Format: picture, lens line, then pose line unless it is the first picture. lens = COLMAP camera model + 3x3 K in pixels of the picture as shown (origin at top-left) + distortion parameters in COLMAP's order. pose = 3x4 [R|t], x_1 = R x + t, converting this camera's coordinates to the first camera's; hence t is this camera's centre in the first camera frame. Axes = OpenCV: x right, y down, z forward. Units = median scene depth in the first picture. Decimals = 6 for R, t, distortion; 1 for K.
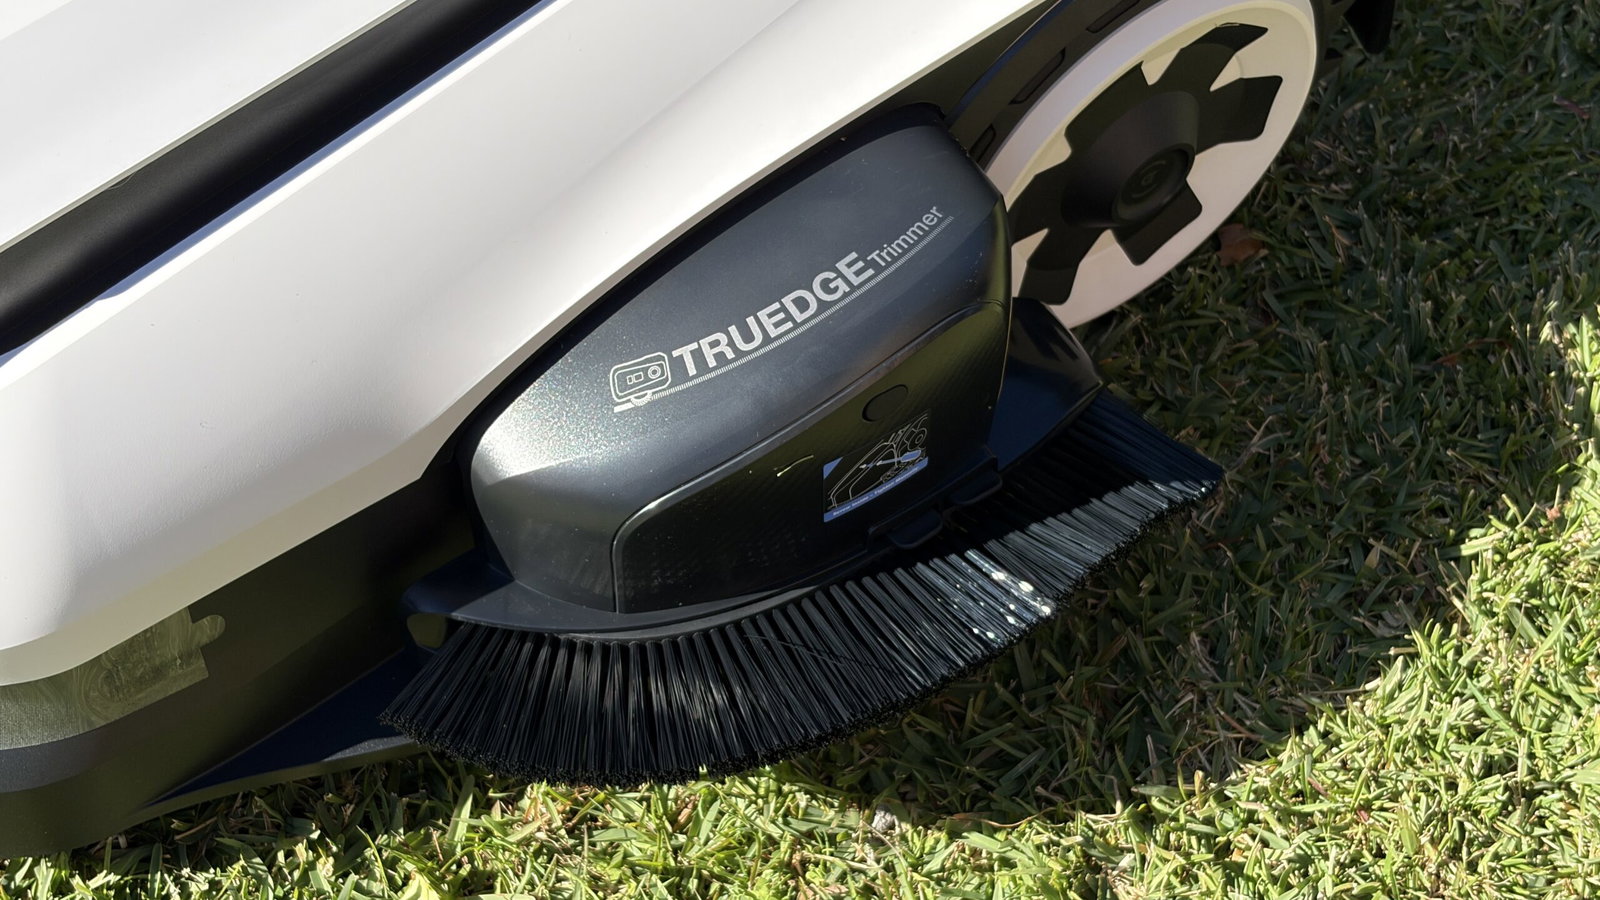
lens RADIAL K [[2476.5, 0, 793.0], [0, 2476.5, 453.6], [0, 0, 1]] dist [0.110559, 0.000000]
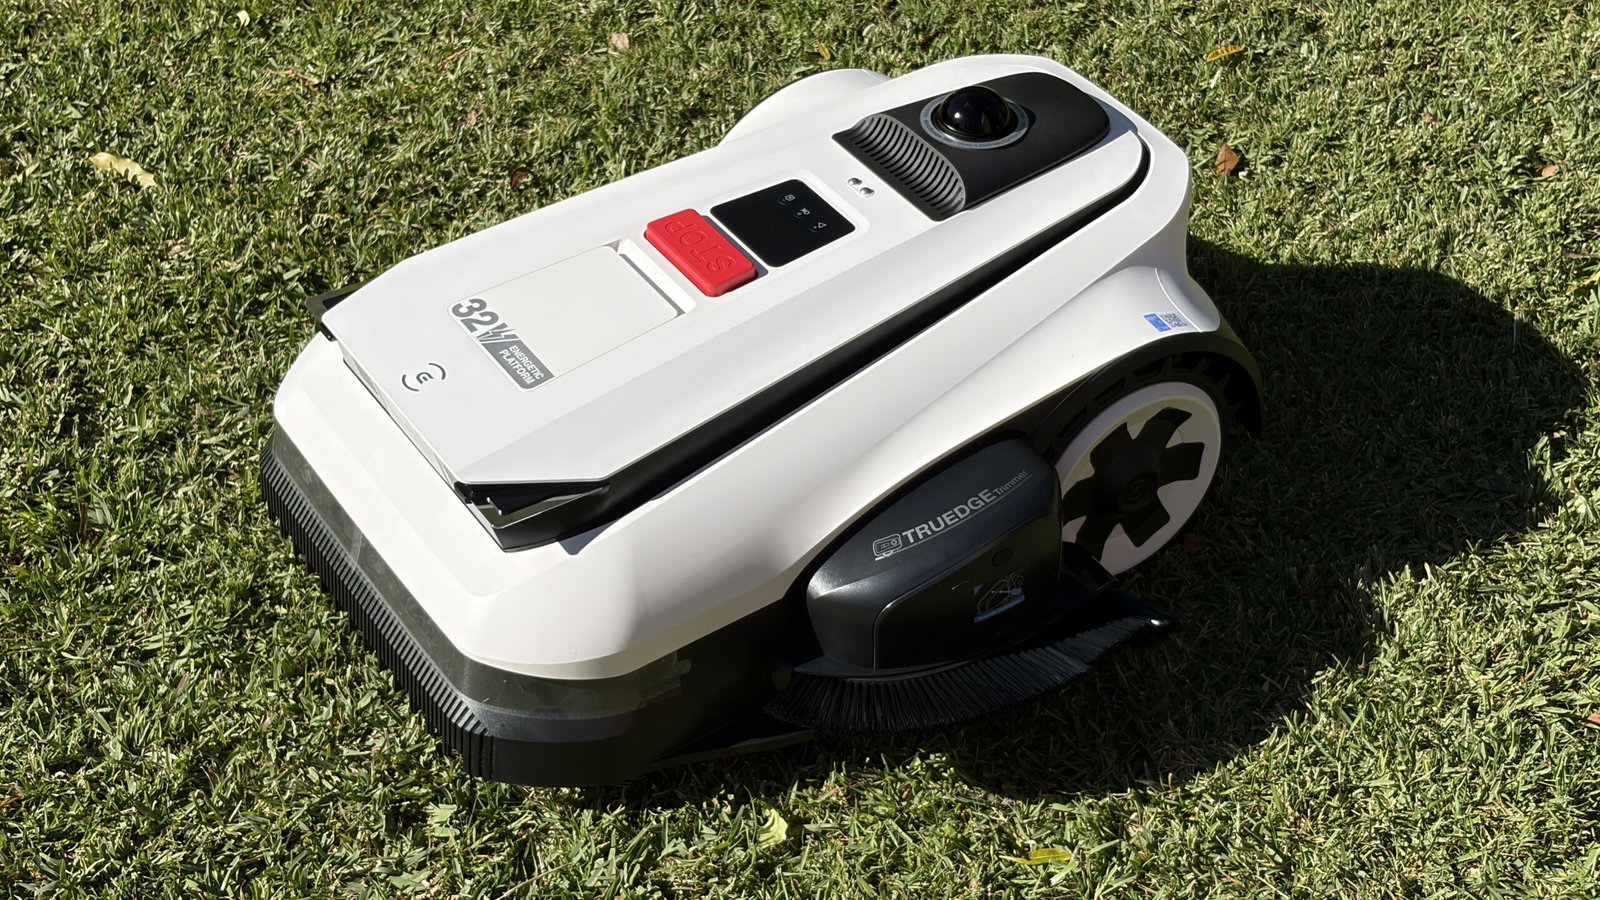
lens RADIAL K [[2476.5, 0, 799.5], [0, 2476.5, 452.8], [0, 0, 1]] dist [0.110559, 0.000000]
pose [[0.998944, -0.012347, -0.044257, -0.036252], [-0.000365, 0.961052, -0.276369, 0.418929], [0.045946, 0.276093, 0.960032, -0.934277]]
